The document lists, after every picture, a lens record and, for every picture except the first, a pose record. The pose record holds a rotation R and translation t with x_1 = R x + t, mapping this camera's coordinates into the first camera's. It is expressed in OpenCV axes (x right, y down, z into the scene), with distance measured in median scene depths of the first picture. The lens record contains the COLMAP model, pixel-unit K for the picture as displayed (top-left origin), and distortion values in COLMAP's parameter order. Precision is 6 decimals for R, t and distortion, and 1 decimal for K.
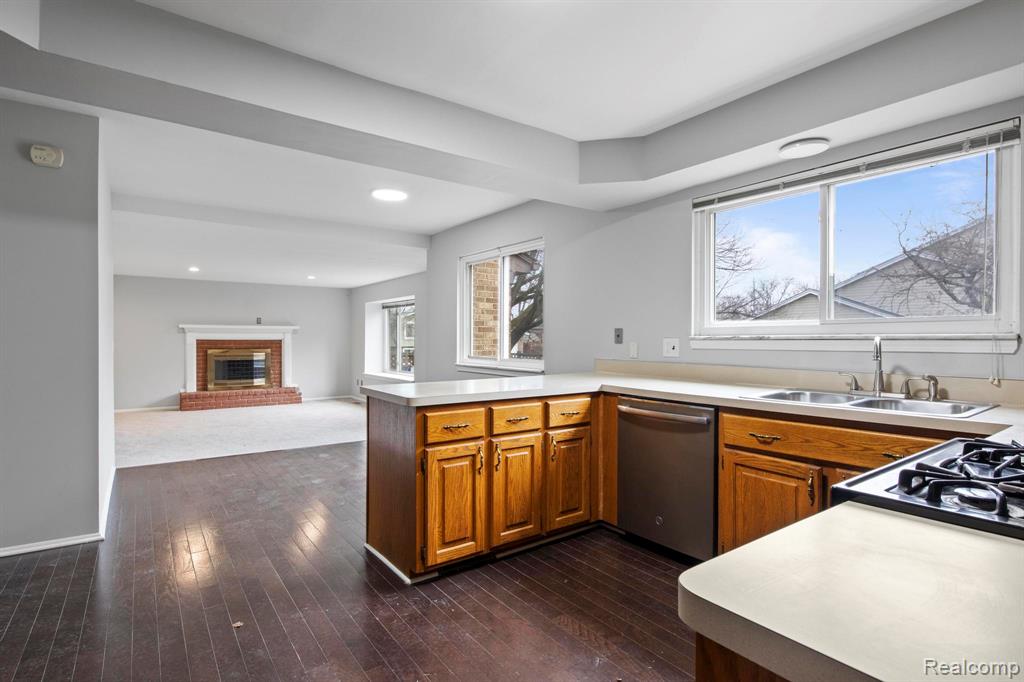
lens RADIAL K [[516.8, 0, 520.2], [0, 516.8, 342.7], [0, 0, 1]] dist [-0.010813, 0.001124]
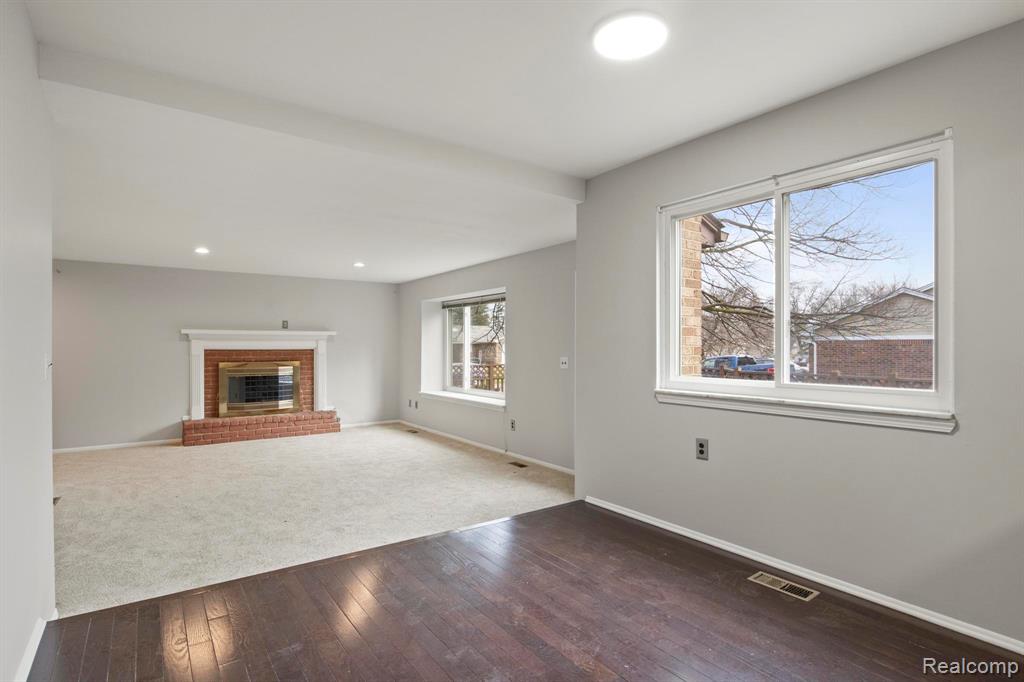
lens RADIAL K [[516.8, 0, 519.2], [0, 516.8, 346.0], [0, 0, 1]] dist [-0.010813, 0.001124]
pose [[0.999960, -0.004299, -0.007784, -0.465593], [0.004234, 0.999956, -0.008360, -0.008255], [0.007820, 0.008327, 0.999935, 0.717571]]
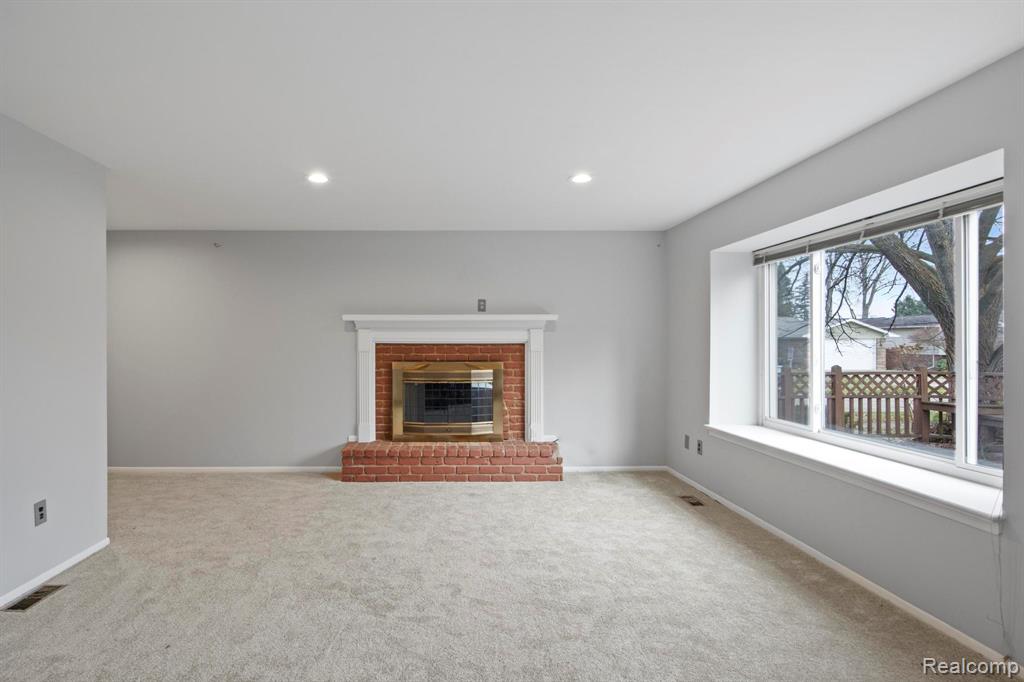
lens RADIAL K [[534.7, 0, 452.5], [0, 534.7, 343.9], [0, 0, 1]] dist [-0.004822, 0.000348]
pose [[0.809866, -0.003728, -0.586603, -0.689152], [-0.001429, 0.999964, -0.008327, -0.002256], [0.586613, 0.007582, 0.809832, 1.716891]]
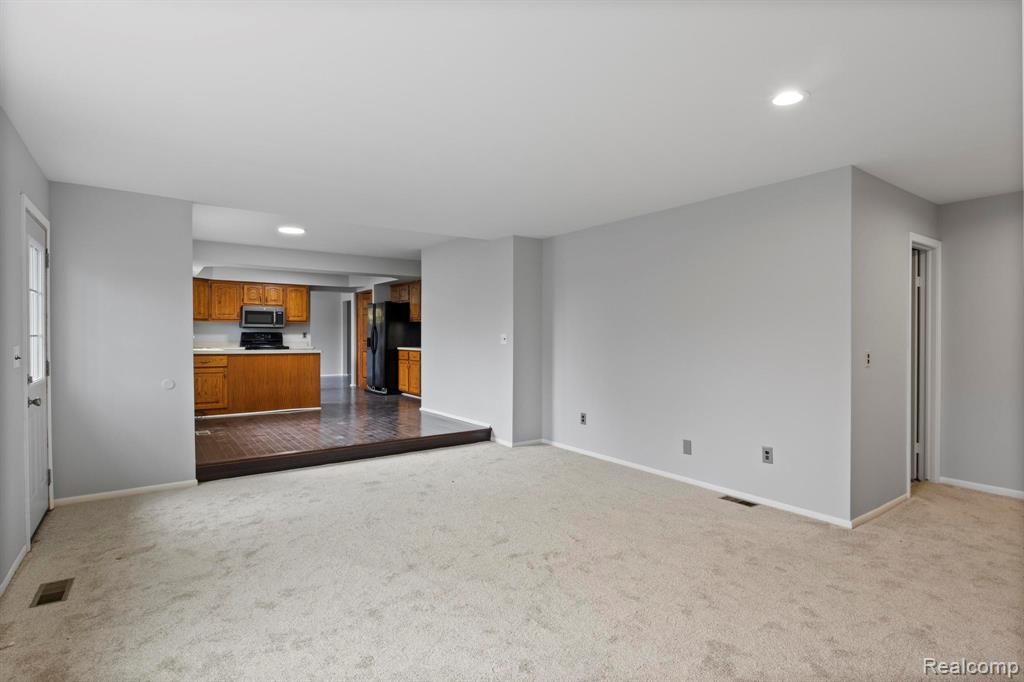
lens RADIAL K [[516.8, 0, 523.3], [0, 516.8, 340.9], [0, 0, 1]] dist [-0.010813, 0.001124]
pose [[-0.999980, -0.004647, -0.004298, -1.196179], [-0.004726, 0.999814, 0.018698, -0.018508], [0.004211, 0.018718, -0.999816, 3.288561]]
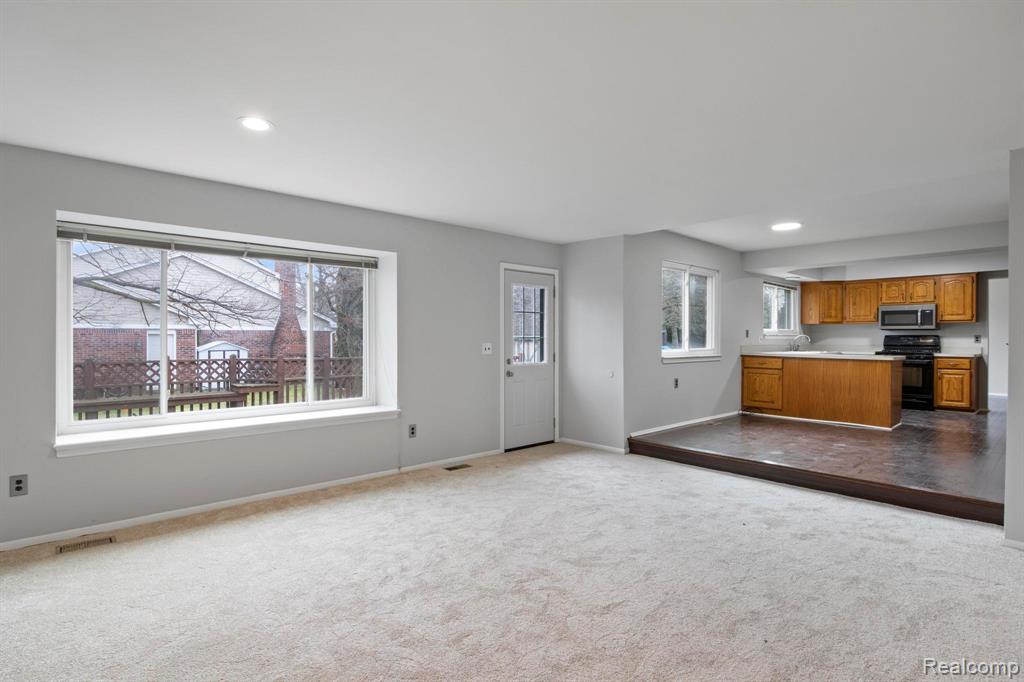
lens RADIAL K [[516.8, 0, 499.3], [0, 516.8, 335.8], [0, 0, 1]] dist [-0.010813, 0.001124]
pose [[-0.089523, -0.002235, 0.995982, -2.054348], [0.003732, 0.999990, 0.002580, -0.016425], [-0.995978, 0.003947, -0.089514, 2.514095]]
